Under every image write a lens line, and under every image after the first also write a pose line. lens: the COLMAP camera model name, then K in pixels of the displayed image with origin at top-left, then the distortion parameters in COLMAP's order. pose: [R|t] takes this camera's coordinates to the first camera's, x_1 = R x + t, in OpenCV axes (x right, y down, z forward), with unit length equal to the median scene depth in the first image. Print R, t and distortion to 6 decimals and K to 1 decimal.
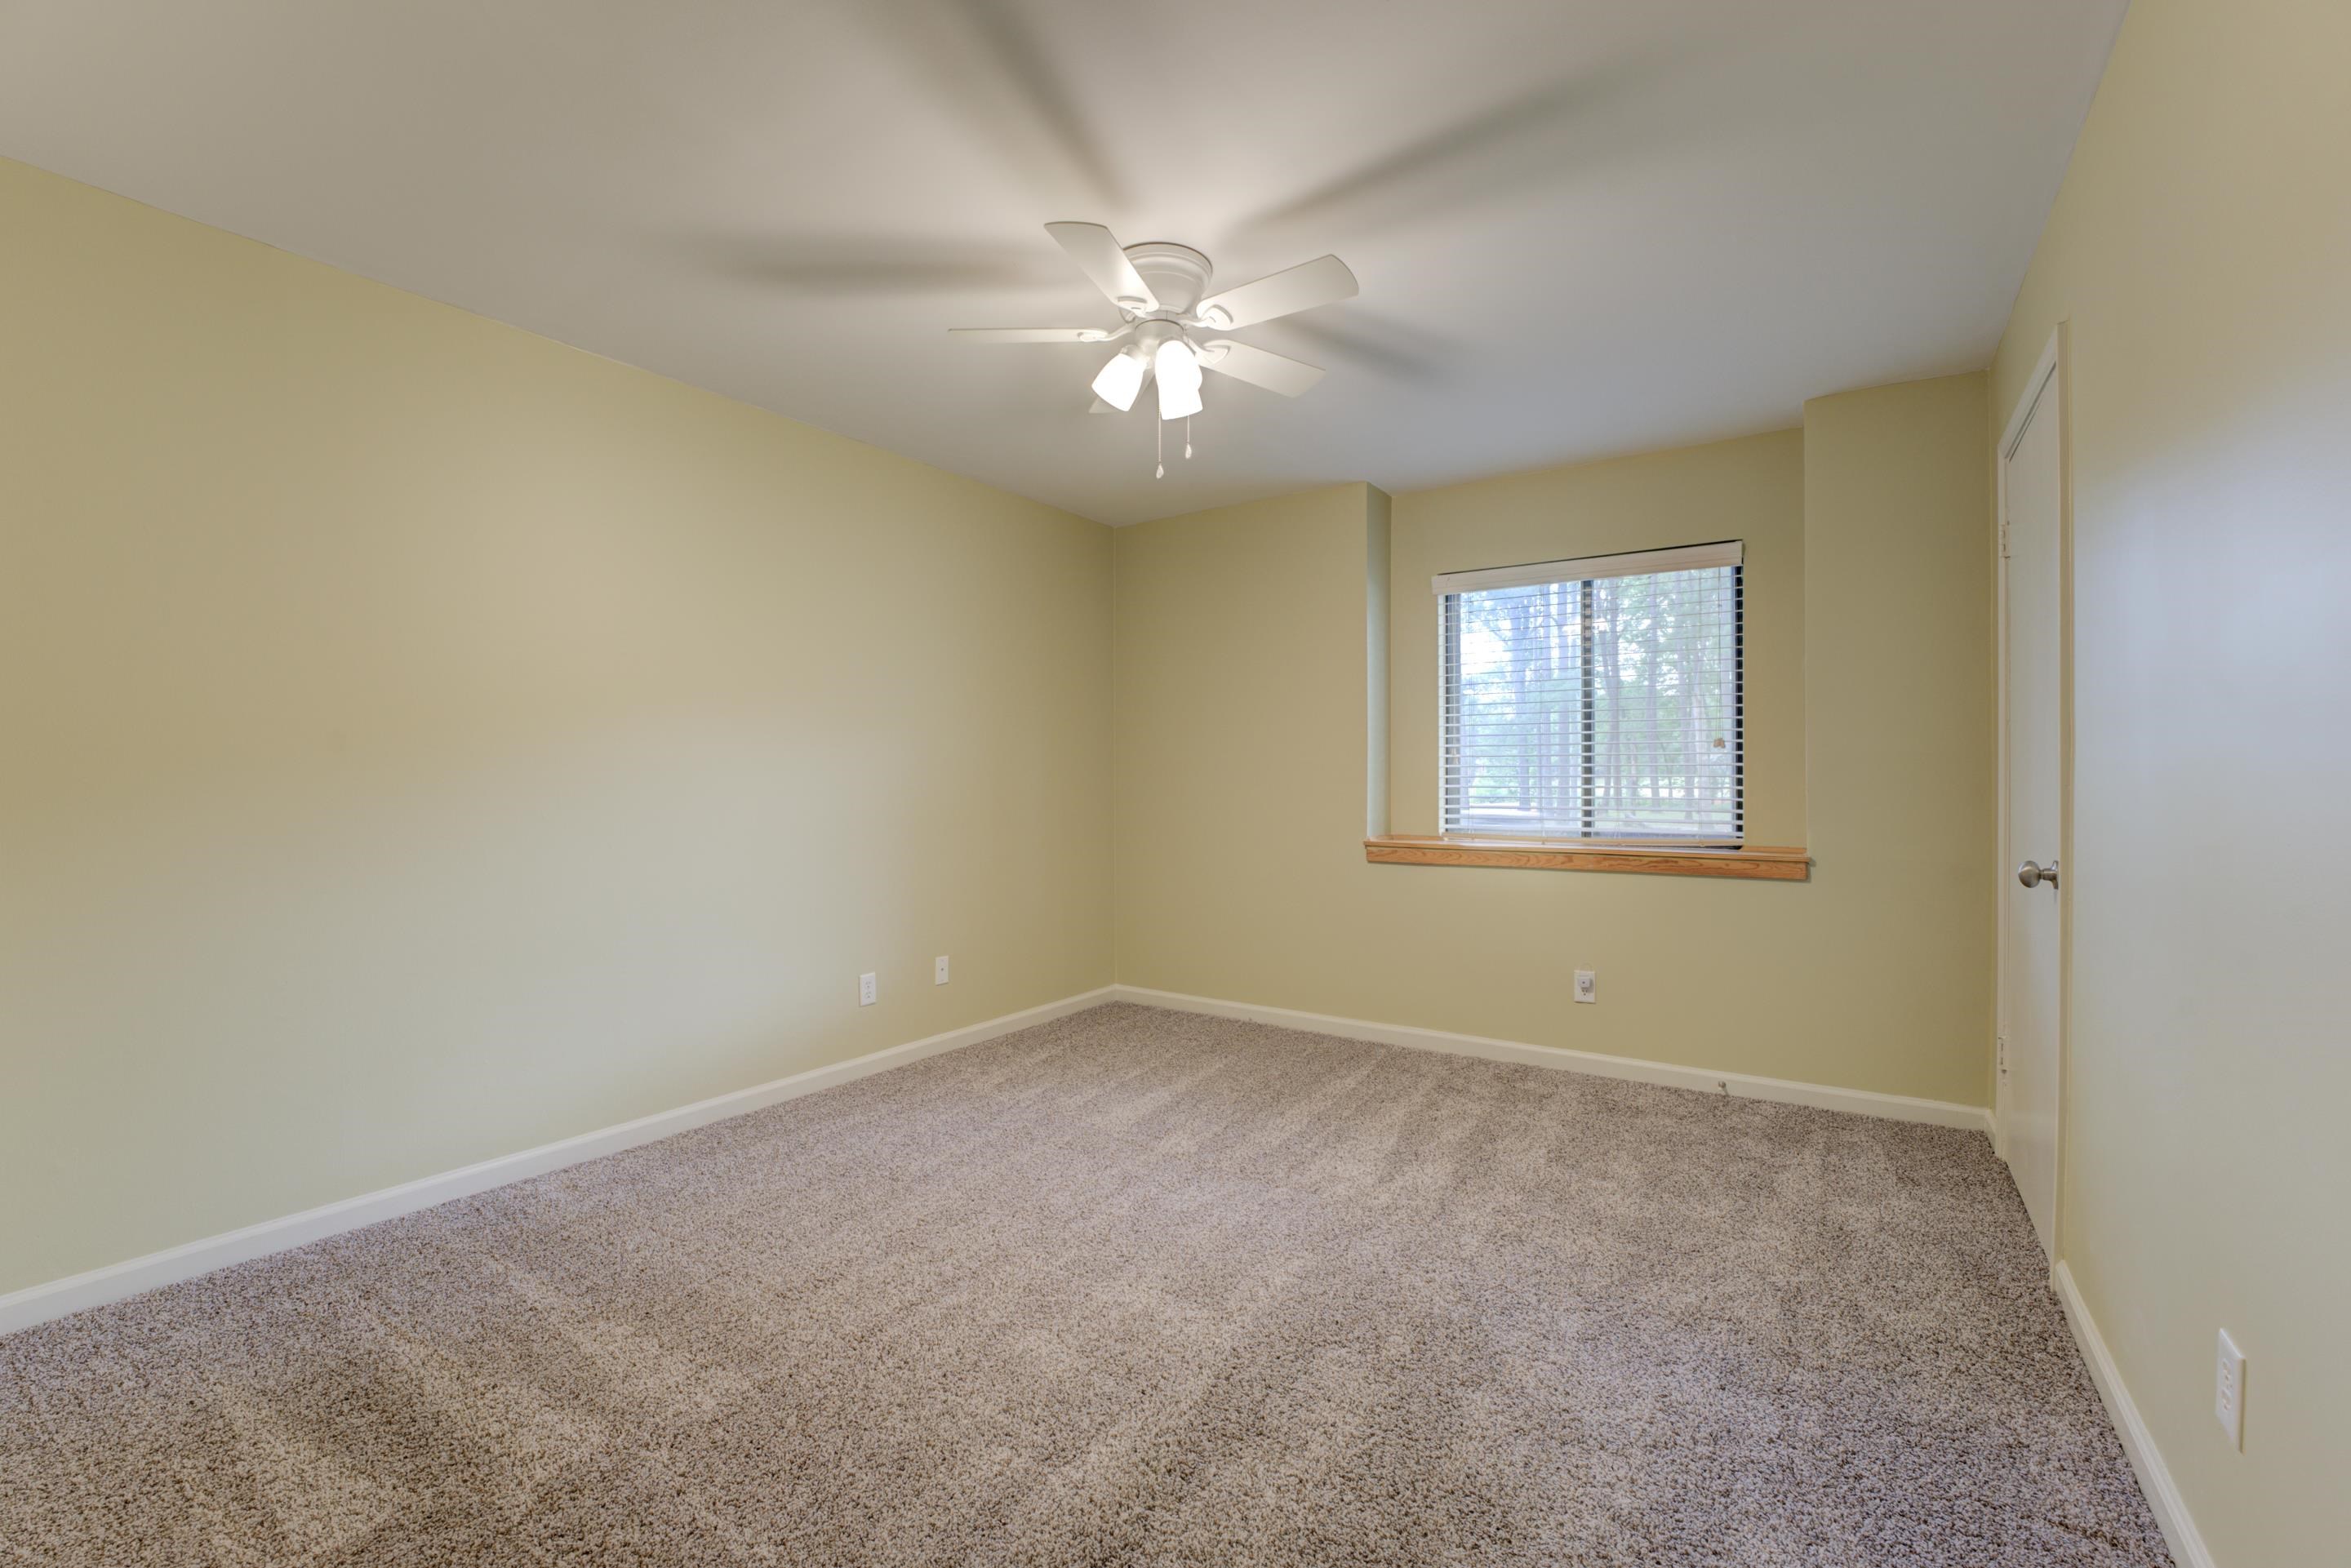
lens RADIAL K [[952.2, 0, 1175.5], [0, 952.2, 784.0], [0, 0, 1]] dist [-0.033146, 0.004875]
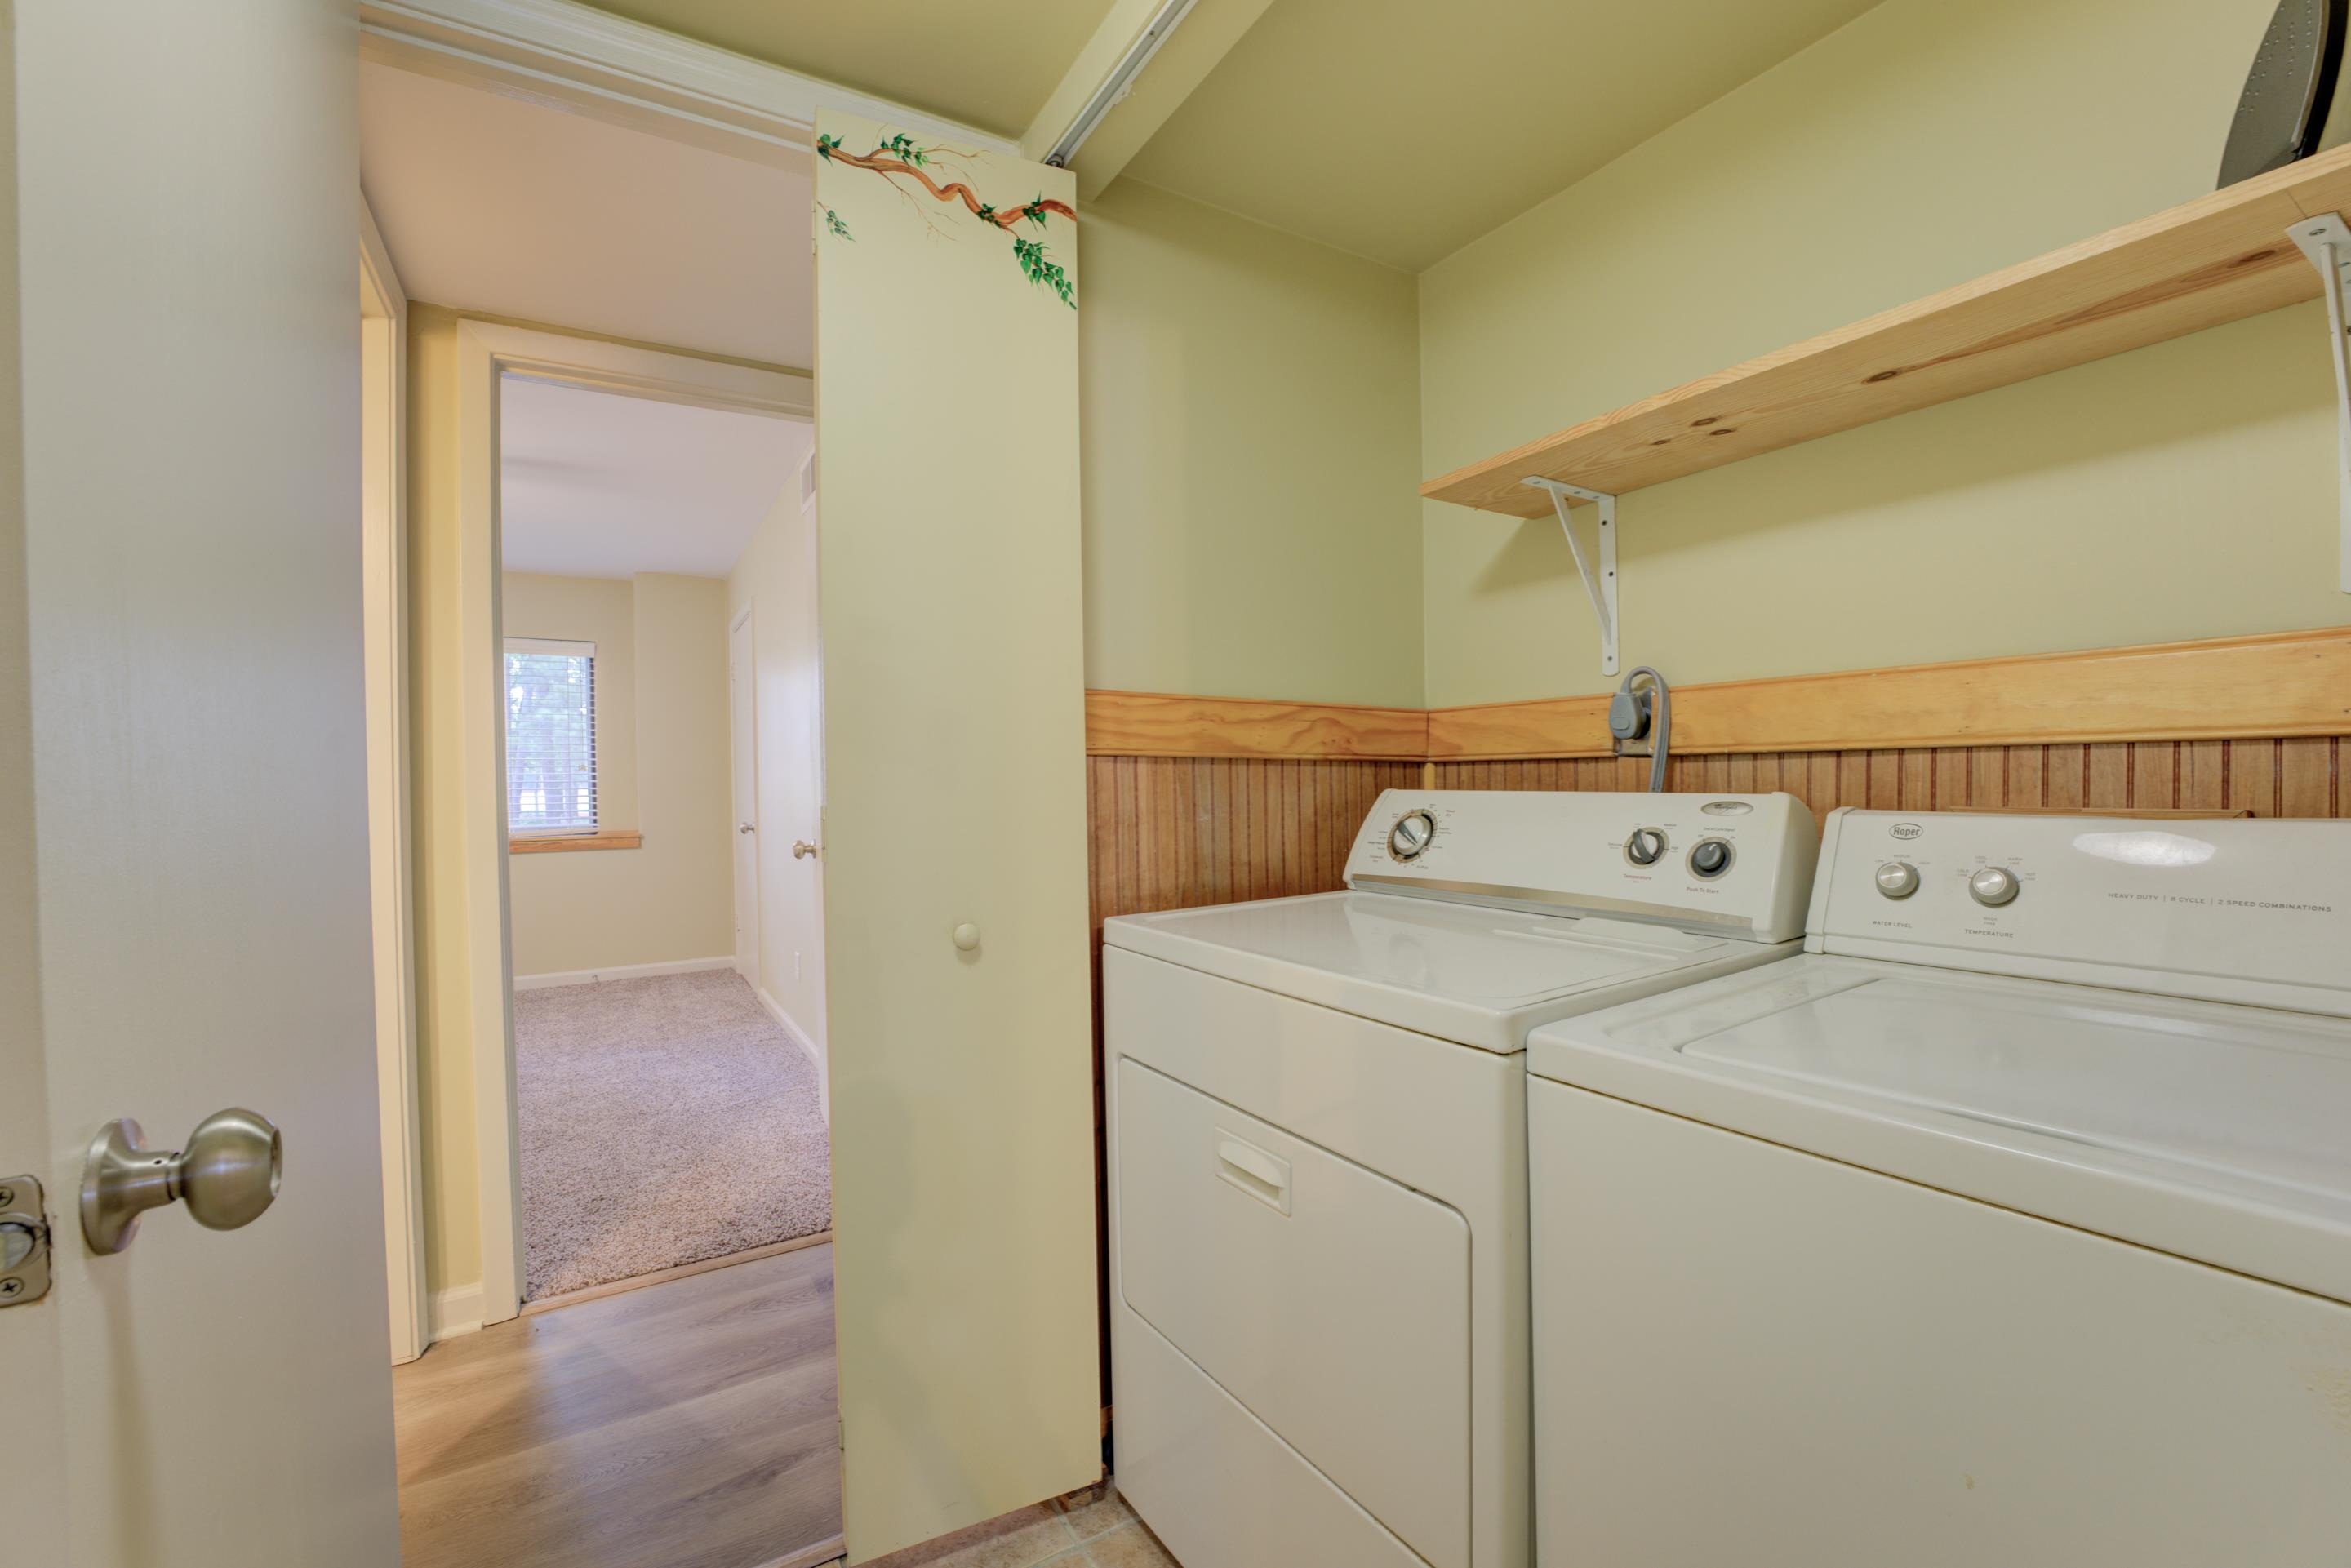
lens RADIAL K [[952.2, 0, 1175.5], [0, 952.2, 784.0], [0, 0, 1]] dist [-0.033146, 0.004875]
pose [[0.392911, -0.007807, 0.919544, -0.488136], [0.026499, 0.999645, -0.002836, 0.014869], [-0.919195, 0.025481, 0.392978, -0.542684]]
